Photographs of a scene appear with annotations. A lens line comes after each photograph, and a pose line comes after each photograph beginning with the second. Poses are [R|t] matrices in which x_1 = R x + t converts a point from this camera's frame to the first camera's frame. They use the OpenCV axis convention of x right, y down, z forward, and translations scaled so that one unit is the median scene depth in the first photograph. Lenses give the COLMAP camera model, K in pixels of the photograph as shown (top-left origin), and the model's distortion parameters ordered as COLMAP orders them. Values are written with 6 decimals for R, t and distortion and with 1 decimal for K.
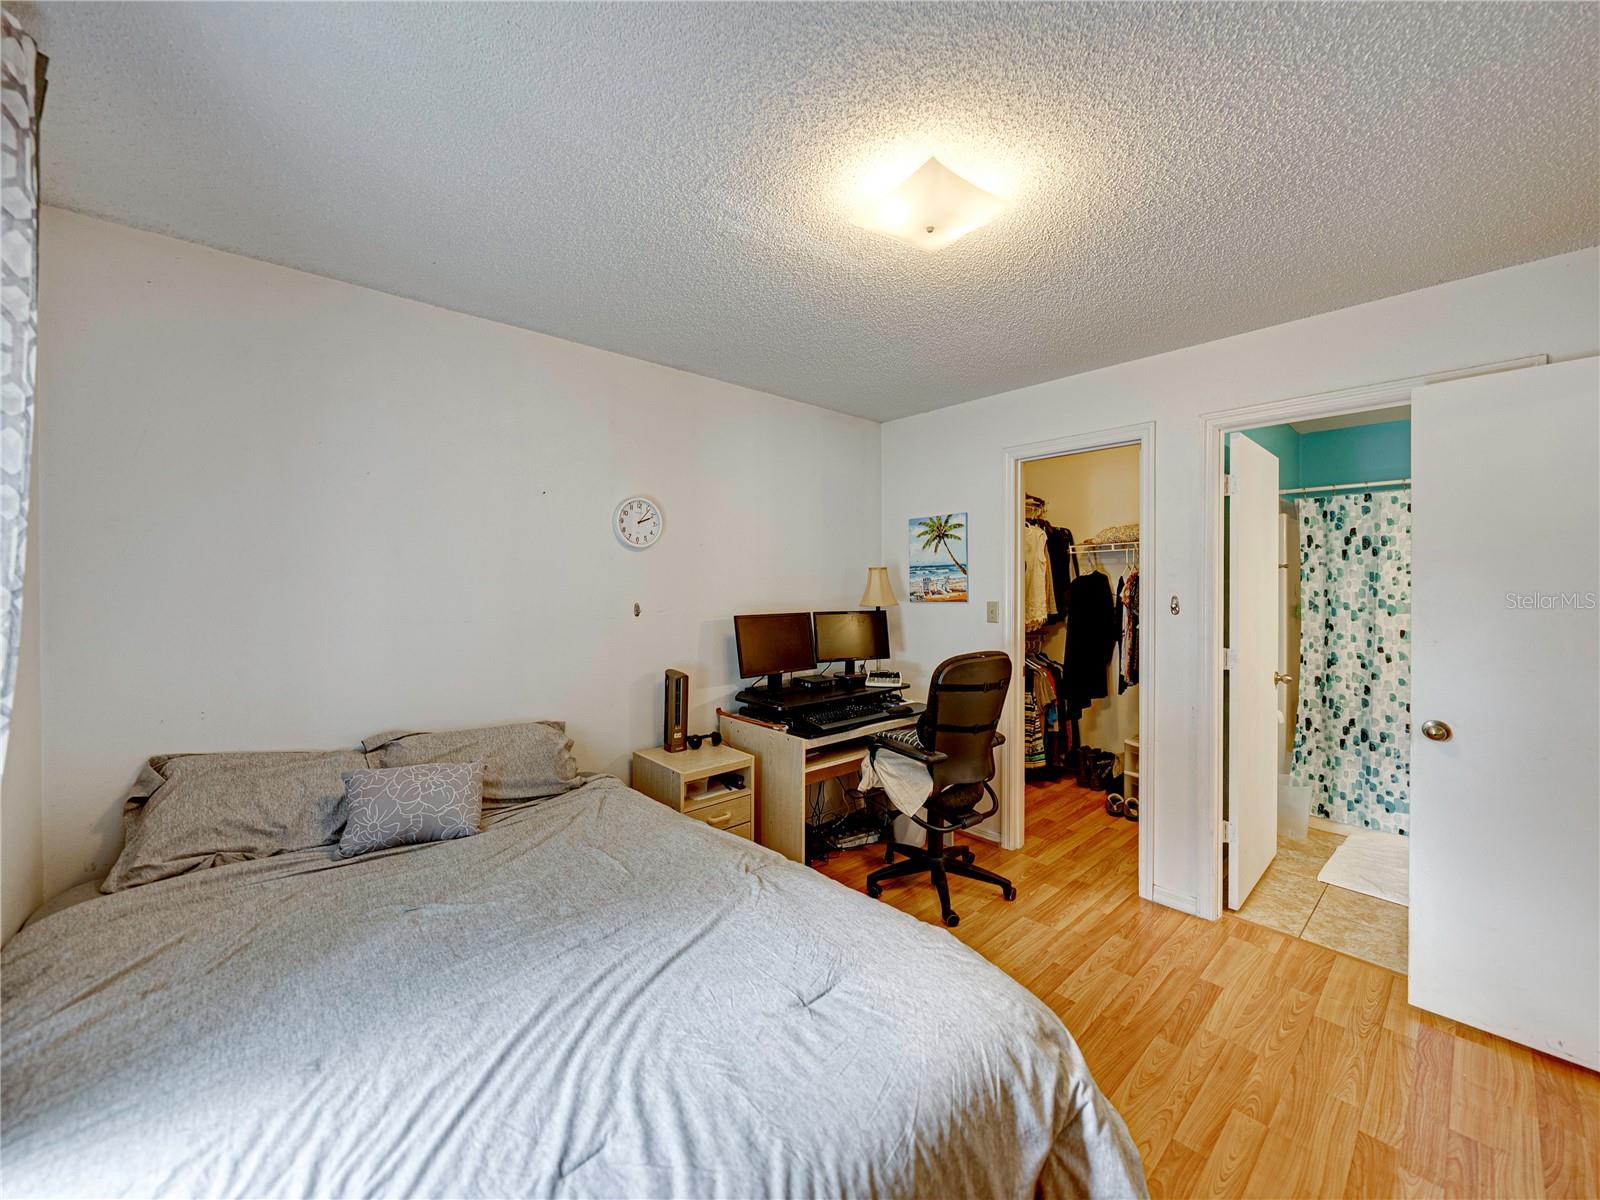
lens RADIAL K [[633.8, 0, 805.2], [0, 633.8, 590.0], [0, 0, 1]] dist [-0.005683, 0.001167]
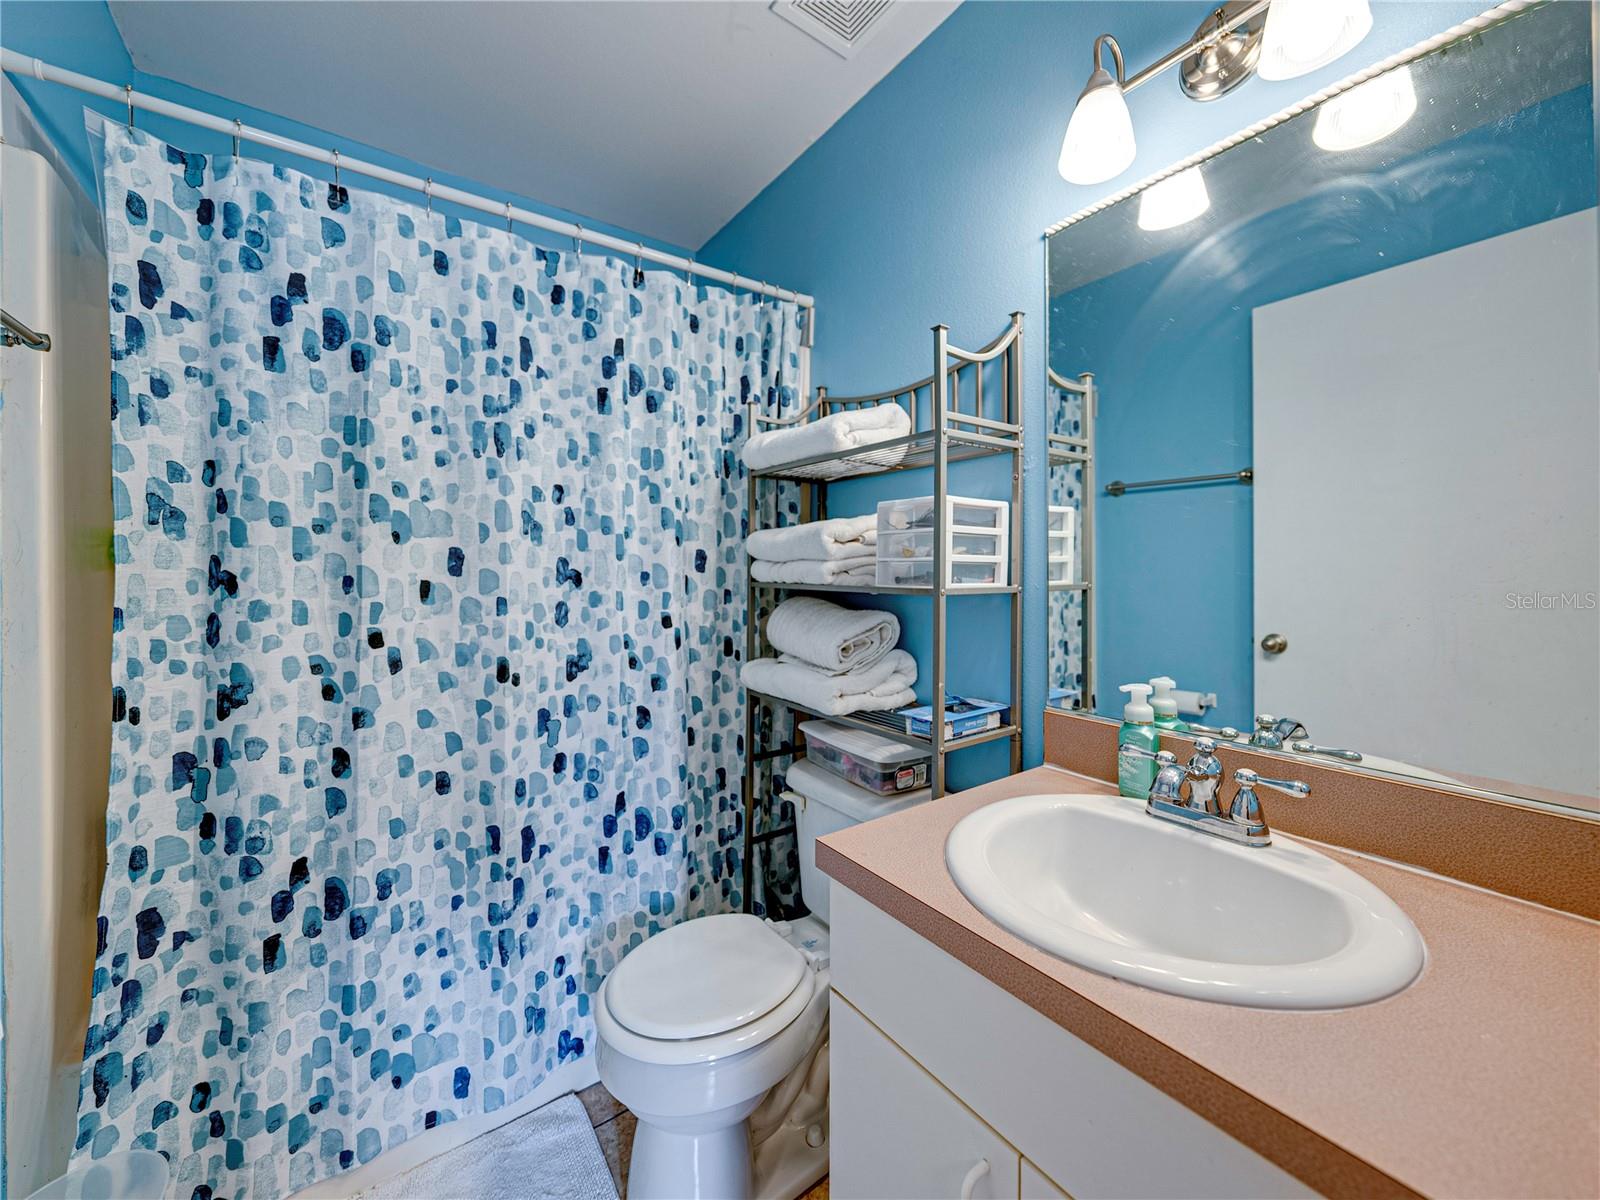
lens RADIAL K [[633.8, 0, 797.1], [0, 633.8, 562.4], [0, 0, 1]] dist [-0.005683, 0.001167]
pose [[0.129121, -0.005043, 0.991616, 0.573441], [0.004130, 0.999981, 0.004548, 0.049497], [-0.991620, 0.003508, 0.129139, 0.697999]]
